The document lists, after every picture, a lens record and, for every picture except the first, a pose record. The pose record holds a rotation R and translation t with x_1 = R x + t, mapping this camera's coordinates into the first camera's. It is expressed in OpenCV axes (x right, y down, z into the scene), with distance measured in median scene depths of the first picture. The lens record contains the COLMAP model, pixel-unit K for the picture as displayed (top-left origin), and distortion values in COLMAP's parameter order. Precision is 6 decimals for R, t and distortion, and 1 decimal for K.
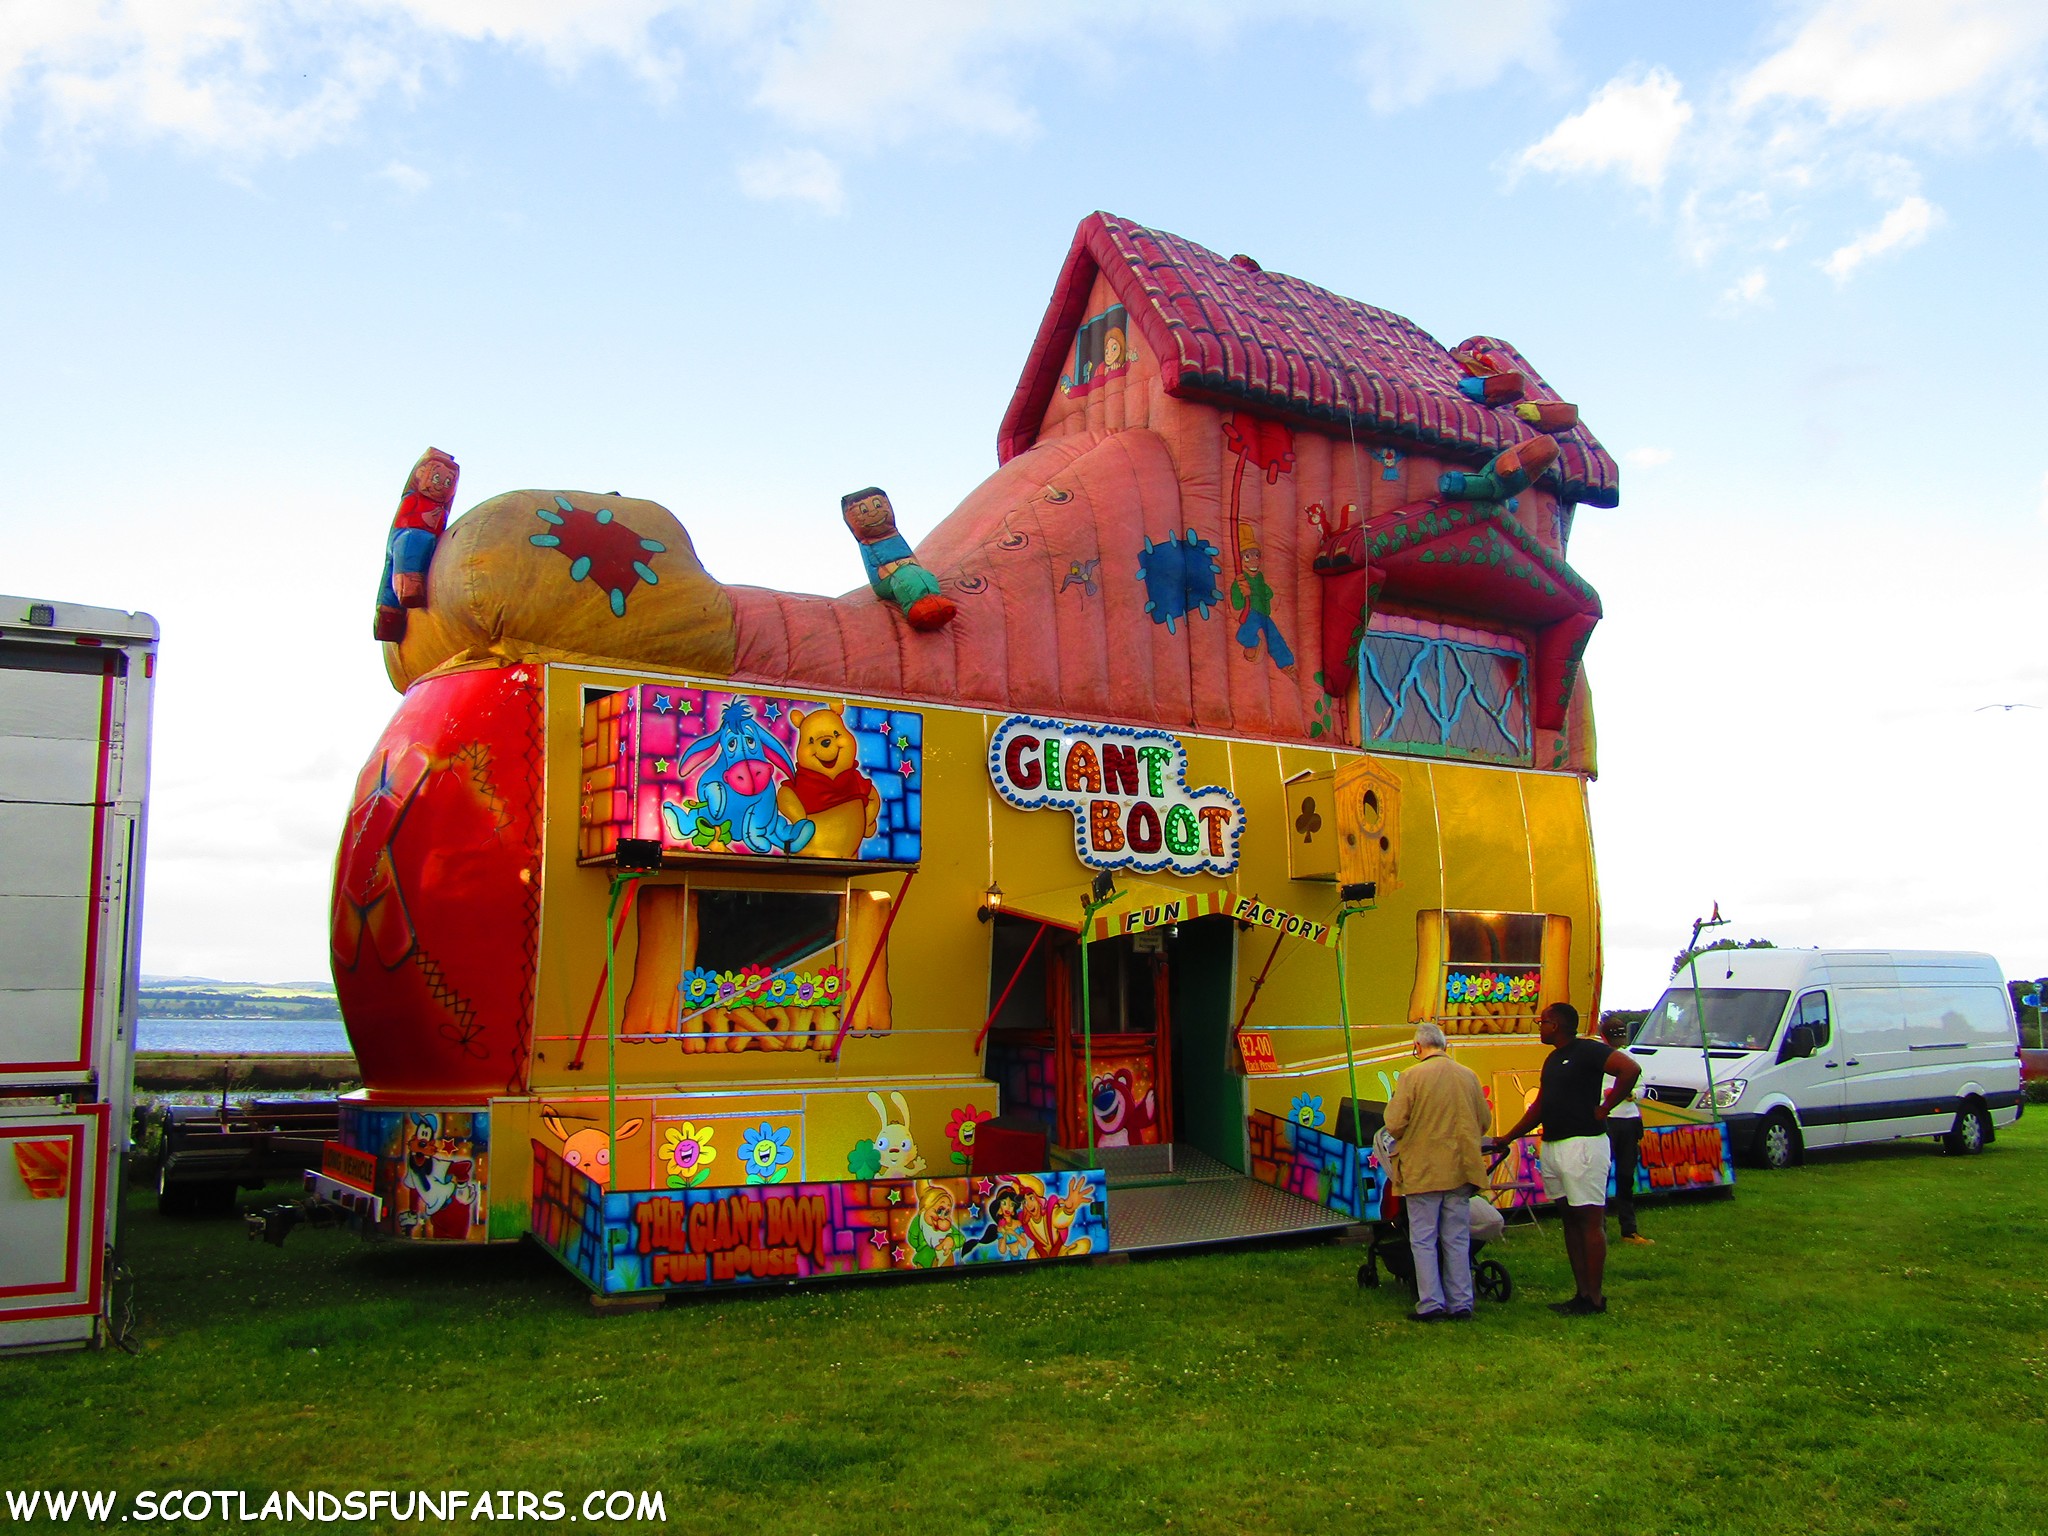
lens RADIAL K [[1781.7, 0, 1025.2], [0, 1781.7, 769.6], [0, 0, 1]] dist [0.003689, 0.000429]
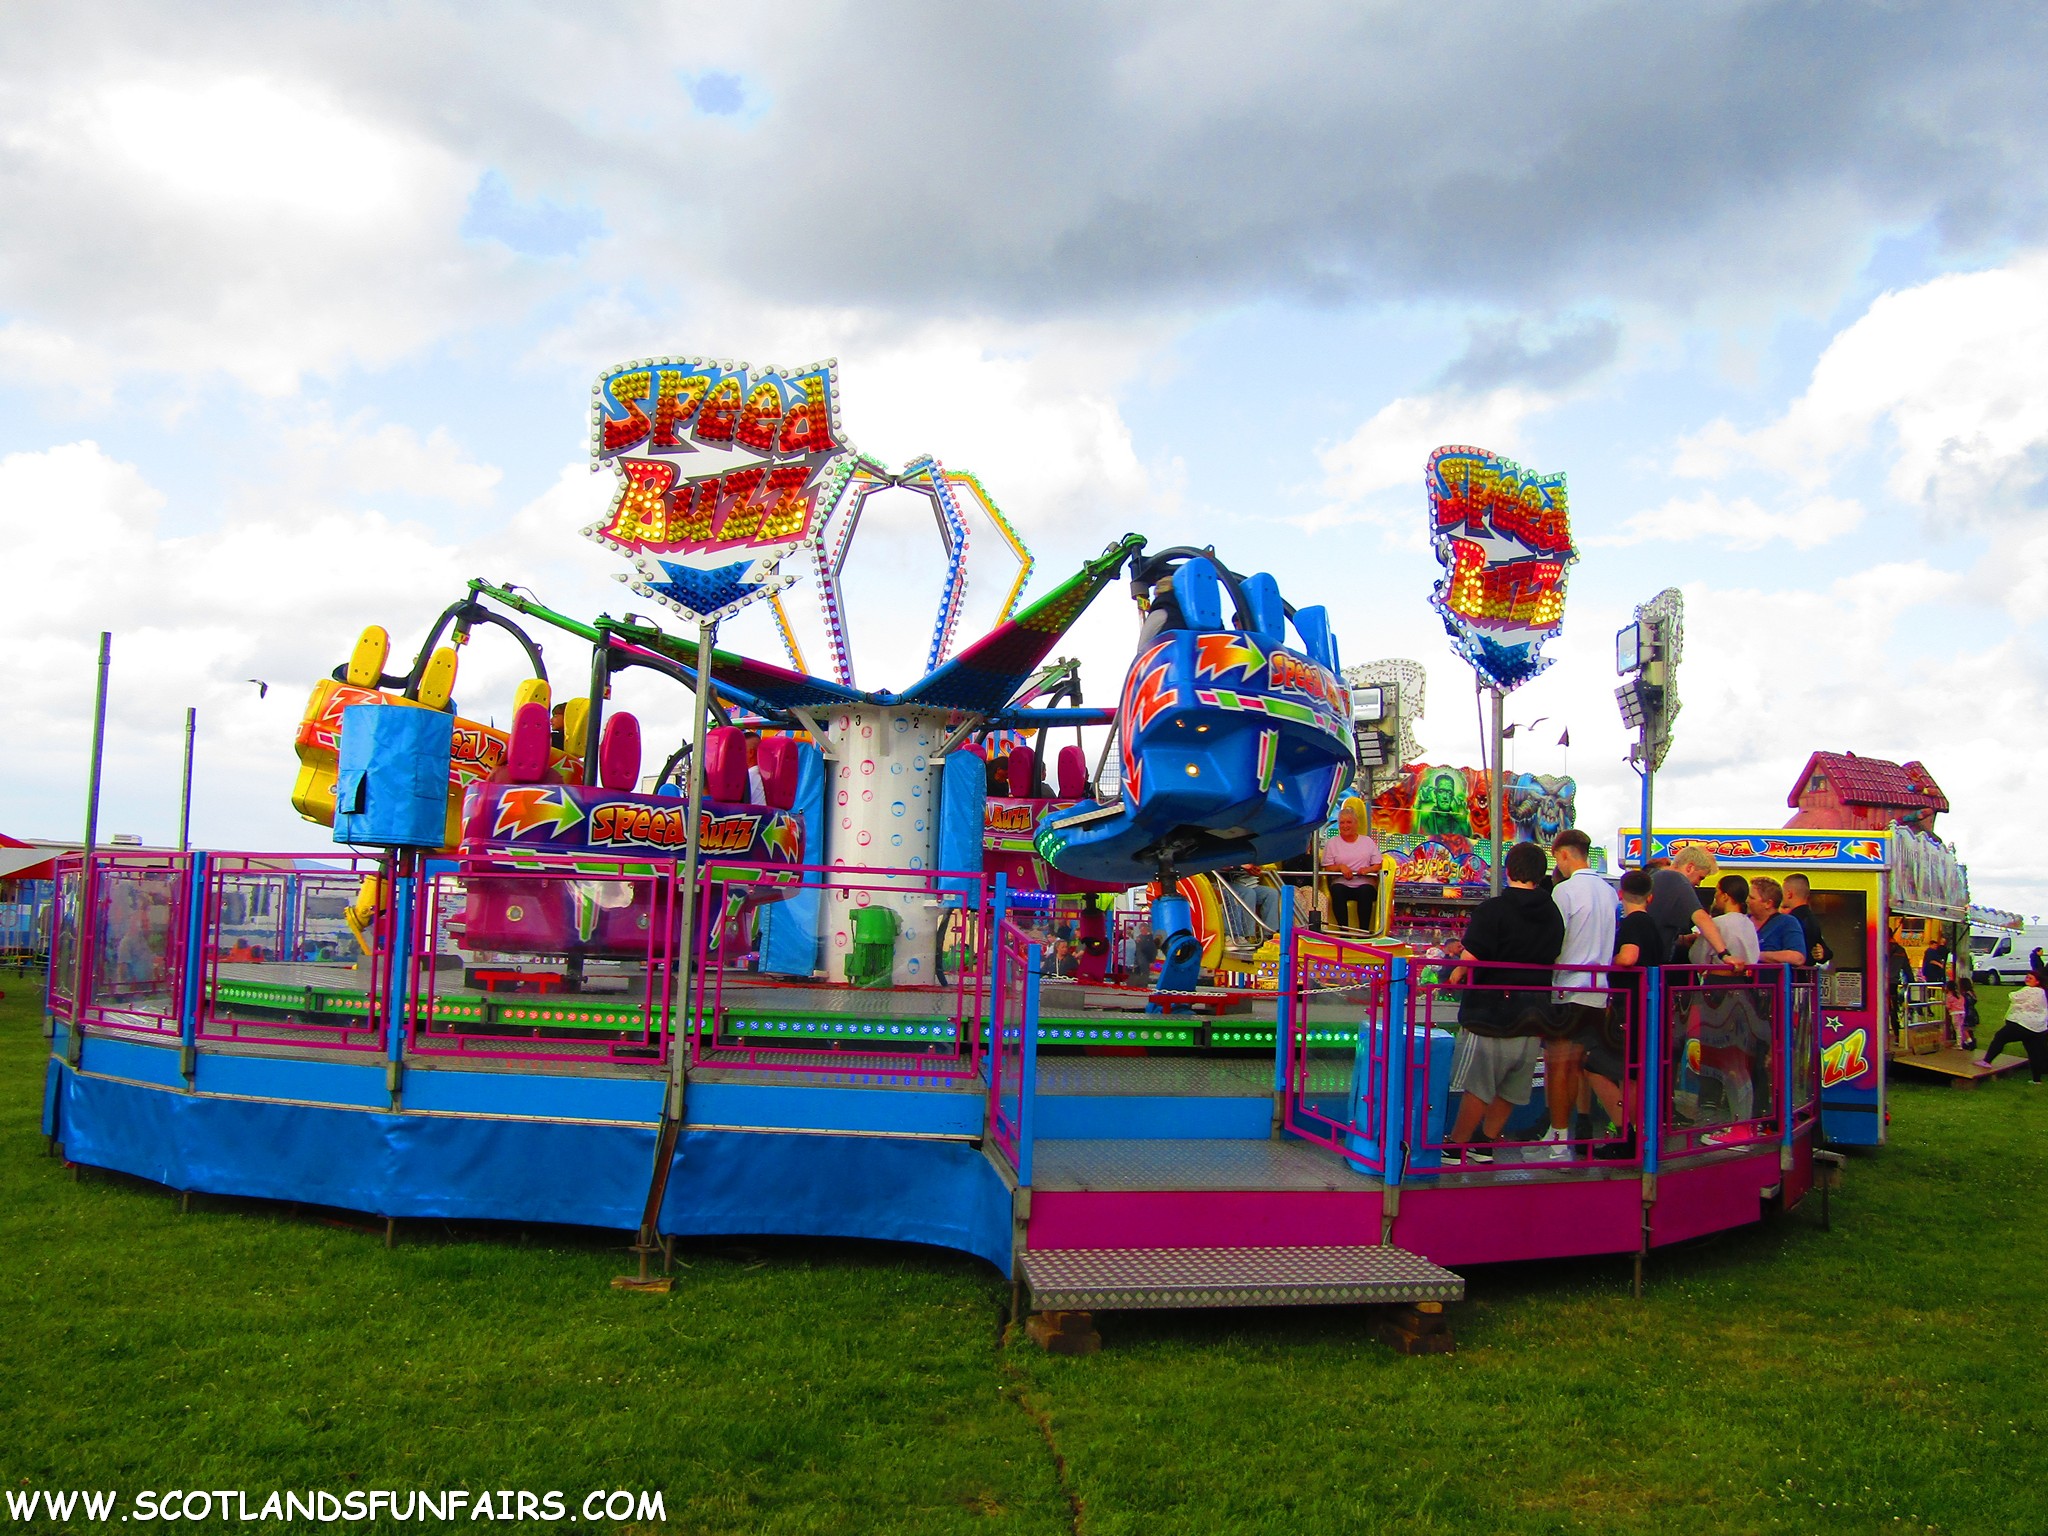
lens RADIAL K [[1977.6, 0, 1018.9], [0, 1977.6, 772.2], [0, 0, 1]] dist [-0.005748, 0.000000]
pose [[0.987631, 0.011264, -0.156393, -1.085030], [-0.003784, 0.998838, 0.048046, -0.472775], [0.156753, -0.046860, 0.986526, -3.883448]]
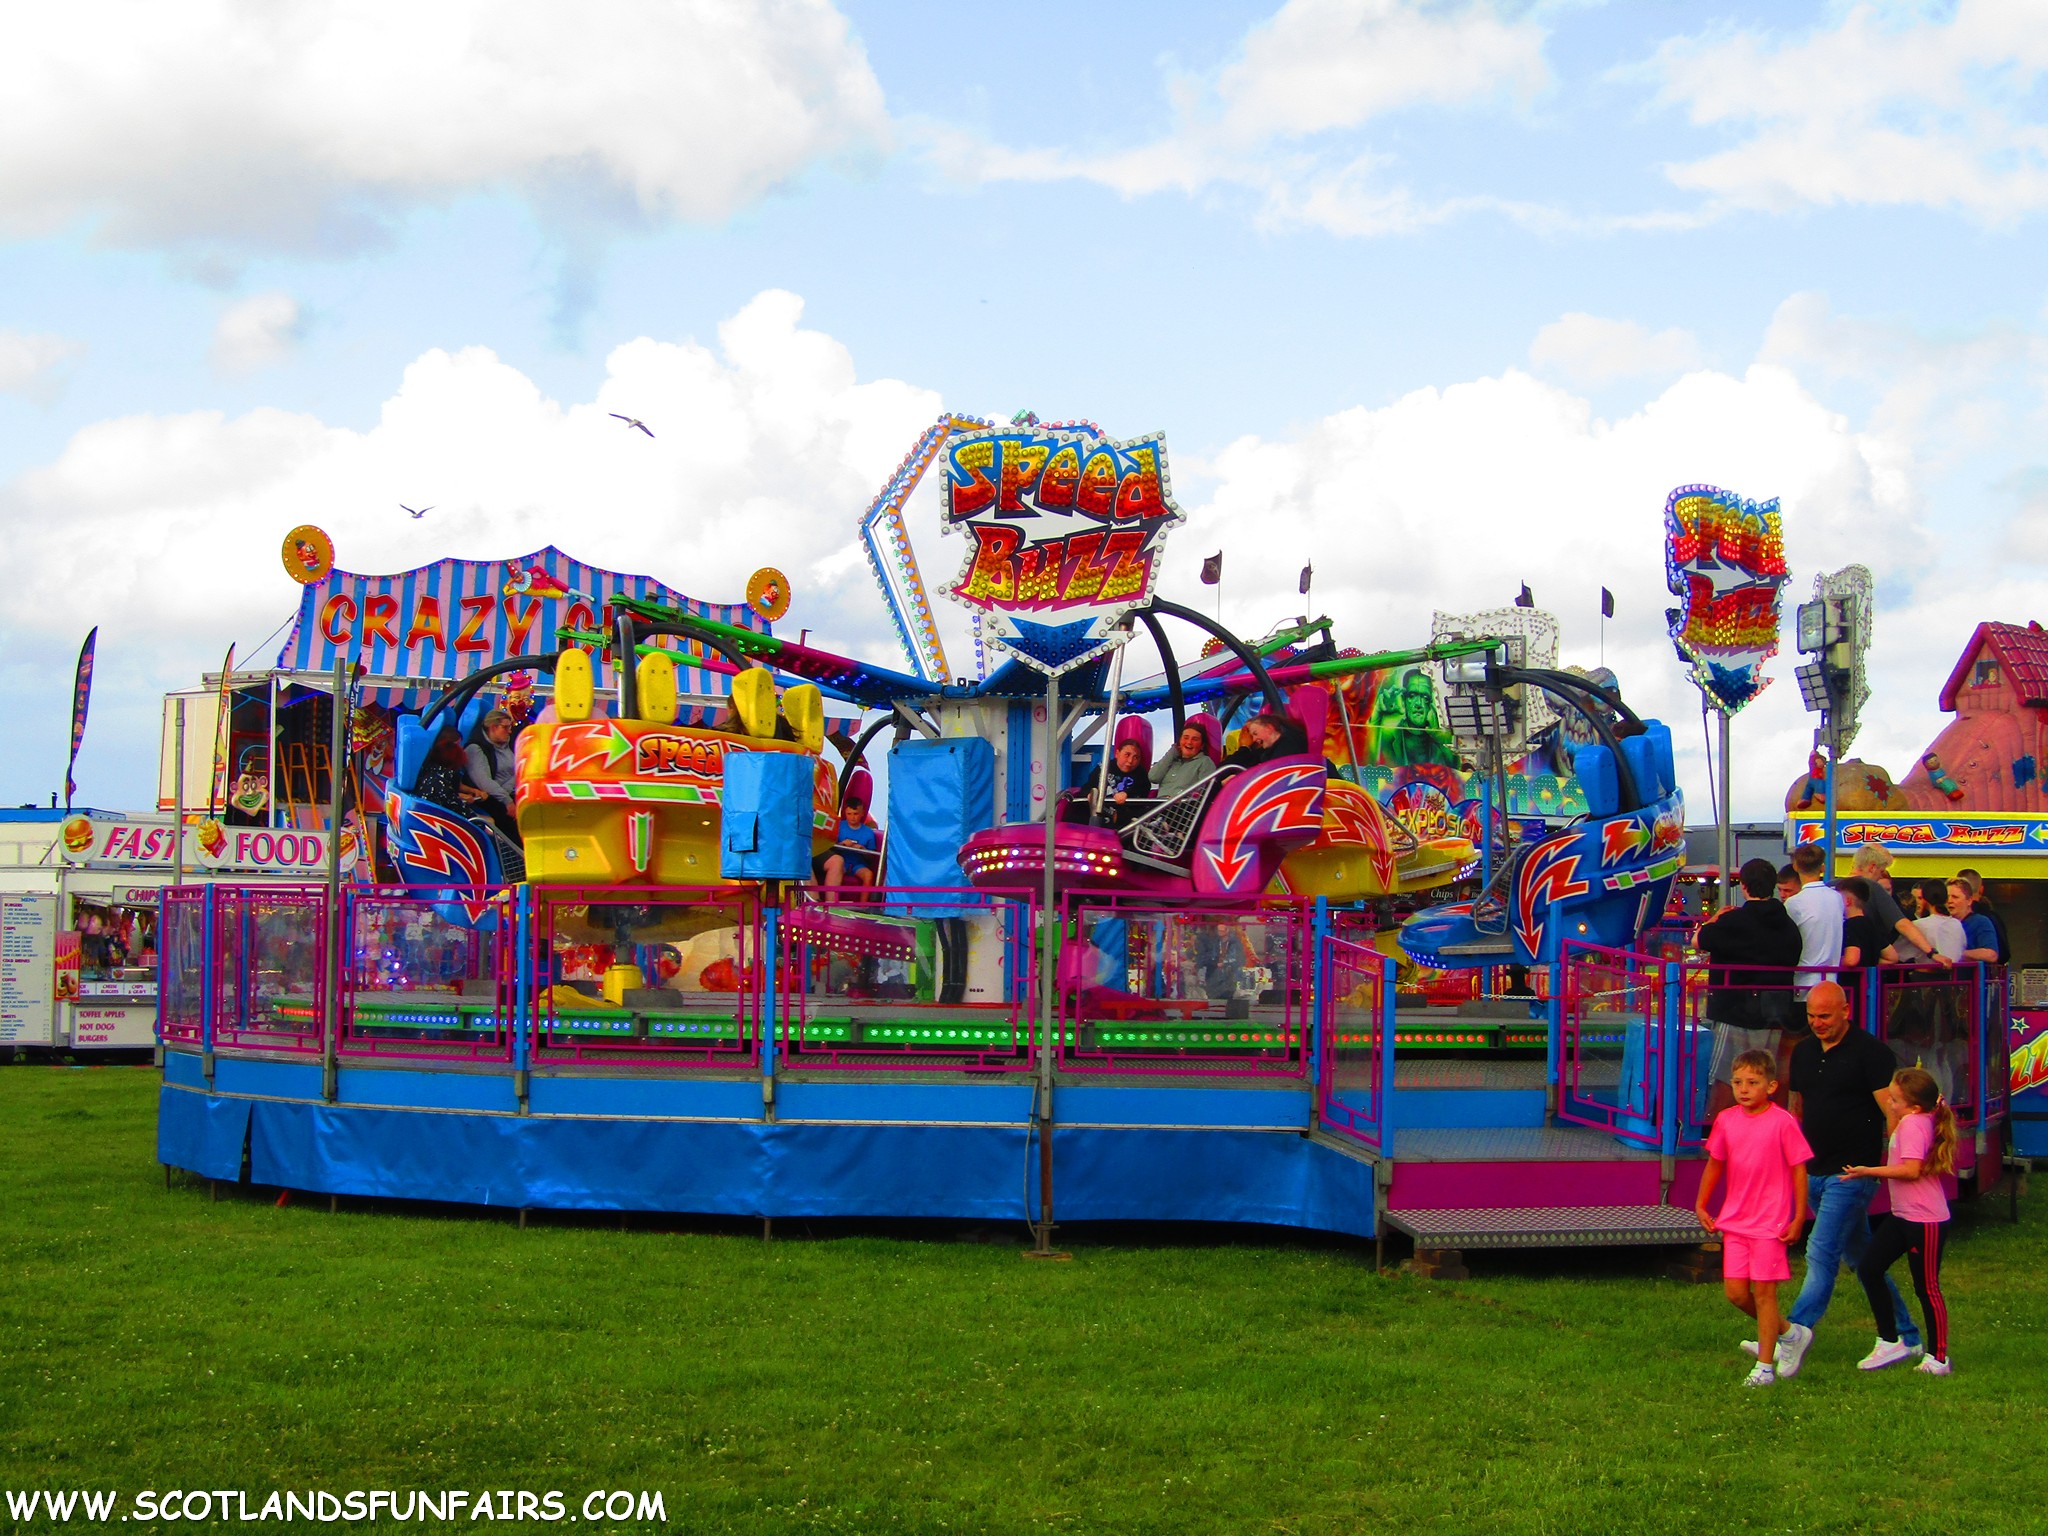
lens RADIAL K [[3749.9, 0, 1028.2], [0, 3749.9, 765.0], [0, 0, 1]] dist [-0.014518, 0.000000]
pose [[0.999778, 0.004784, -0.020525, -1.261742], [-0.002992, 0.996252, 0.086452, -0.570492], [0.020862, -0.086371, 0.996045, -4.584958]]
